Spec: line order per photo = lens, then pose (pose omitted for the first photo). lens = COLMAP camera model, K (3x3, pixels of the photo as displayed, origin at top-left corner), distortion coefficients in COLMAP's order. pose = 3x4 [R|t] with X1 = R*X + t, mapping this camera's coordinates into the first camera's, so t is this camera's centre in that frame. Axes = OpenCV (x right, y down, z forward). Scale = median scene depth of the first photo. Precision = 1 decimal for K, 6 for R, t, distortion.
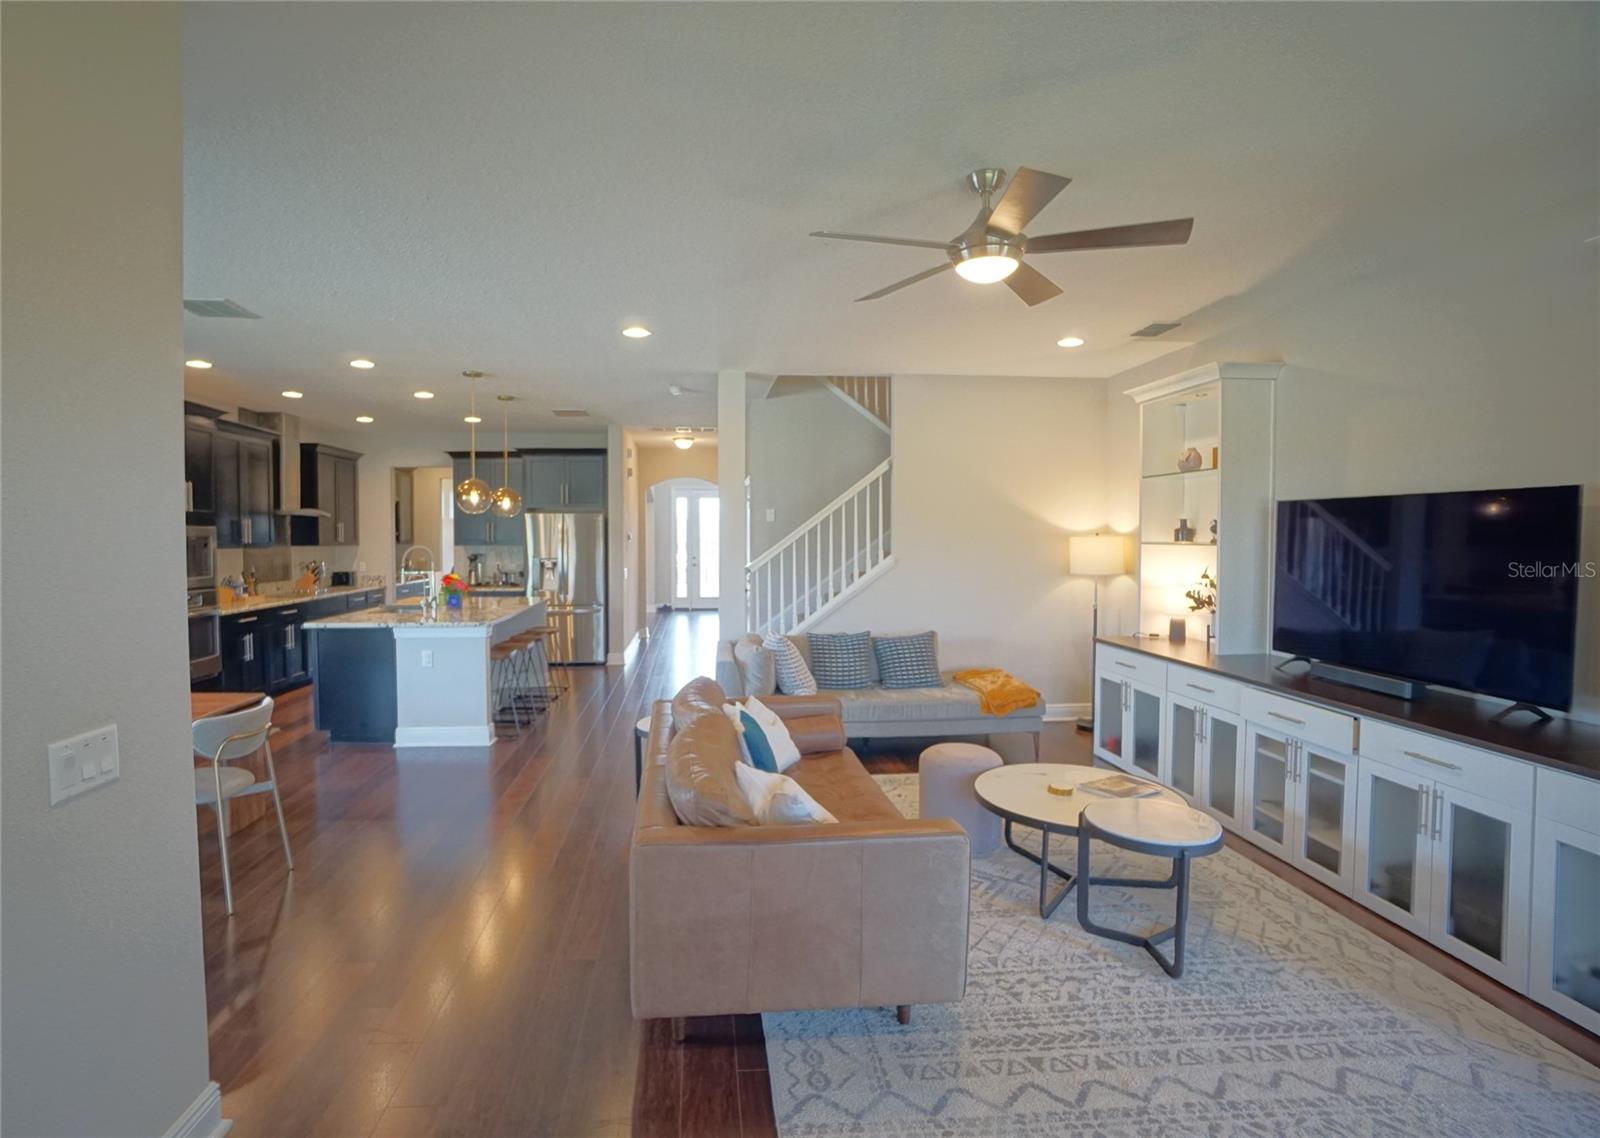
lens RADIAL K [[741.6, 0, 750.2], [0, 741.6, 561.4], [0, 0, 1]] dist [-0.060009, 0.019918]
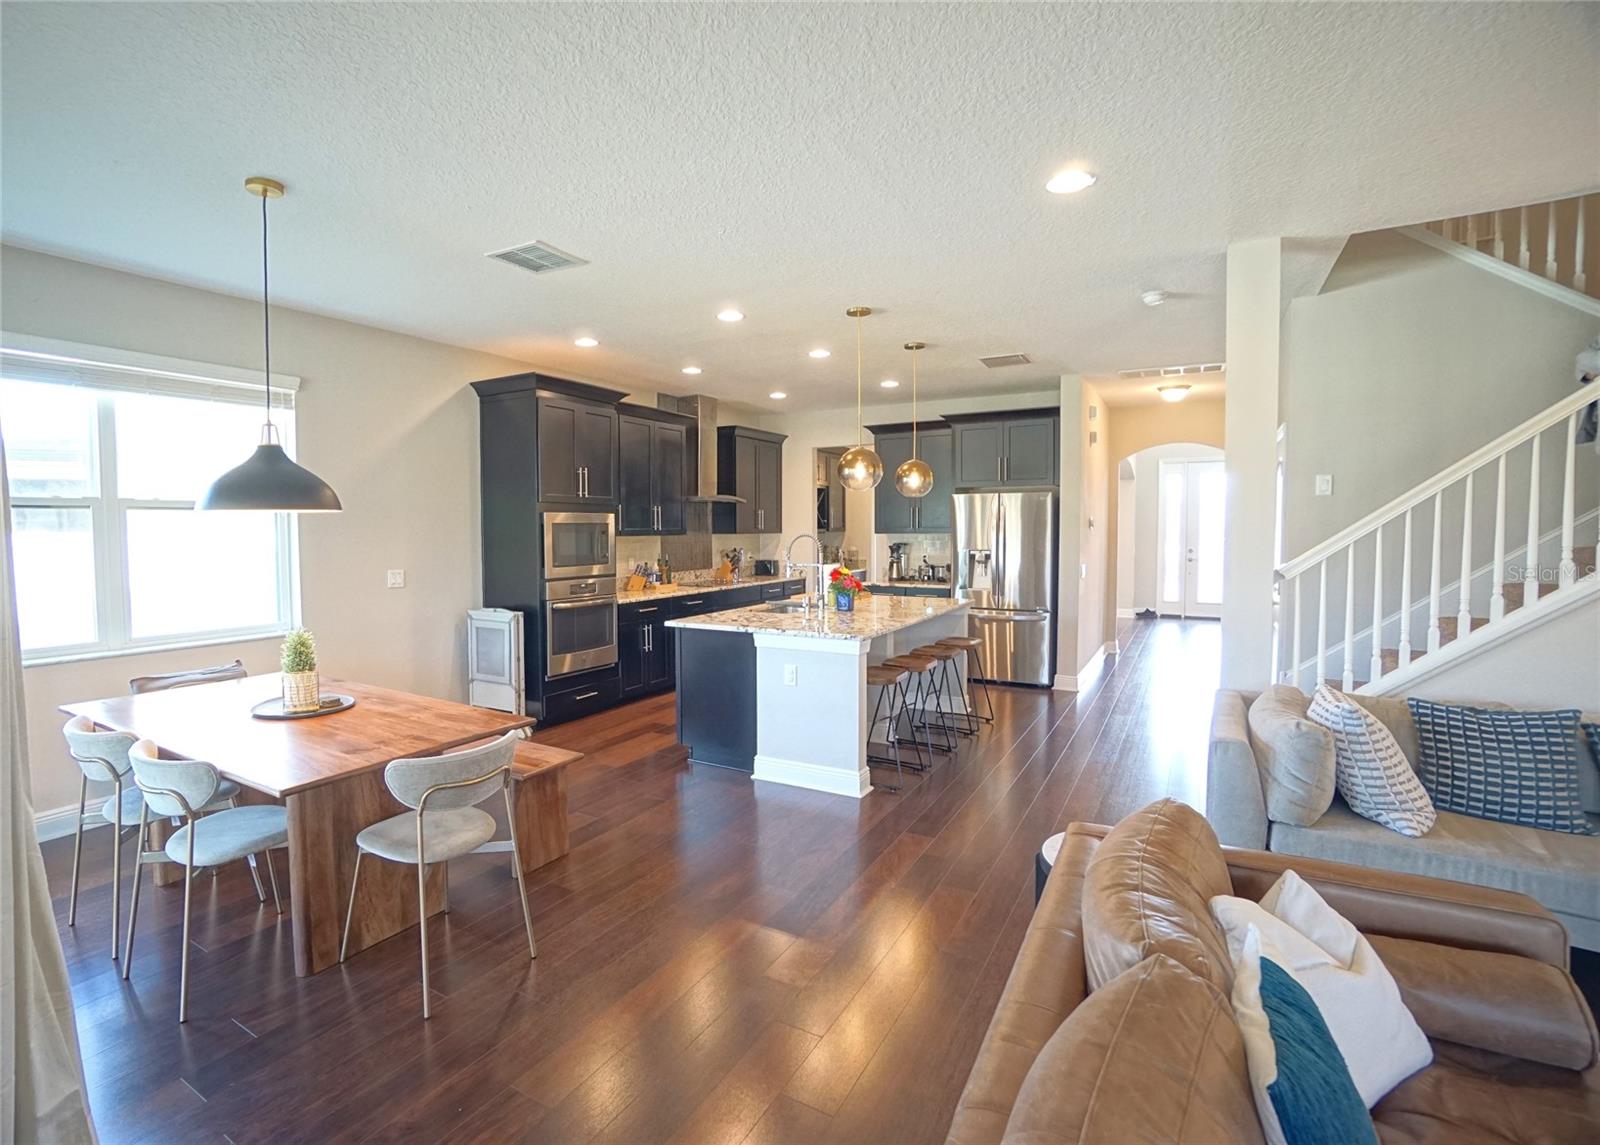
lens RADIAL K [[741.6, 0, 750.2], [0, 741.6, 564.9], [0, 0, 1]] dist [-0.060009, 0.019918]
pose [[0.810693, 0.025782, -0.584904, -0.008029], [-0.014609, 0.999610, 0.023813, -0.003757], [0.585289, -0.010760, 0.810753, 0.251303]]
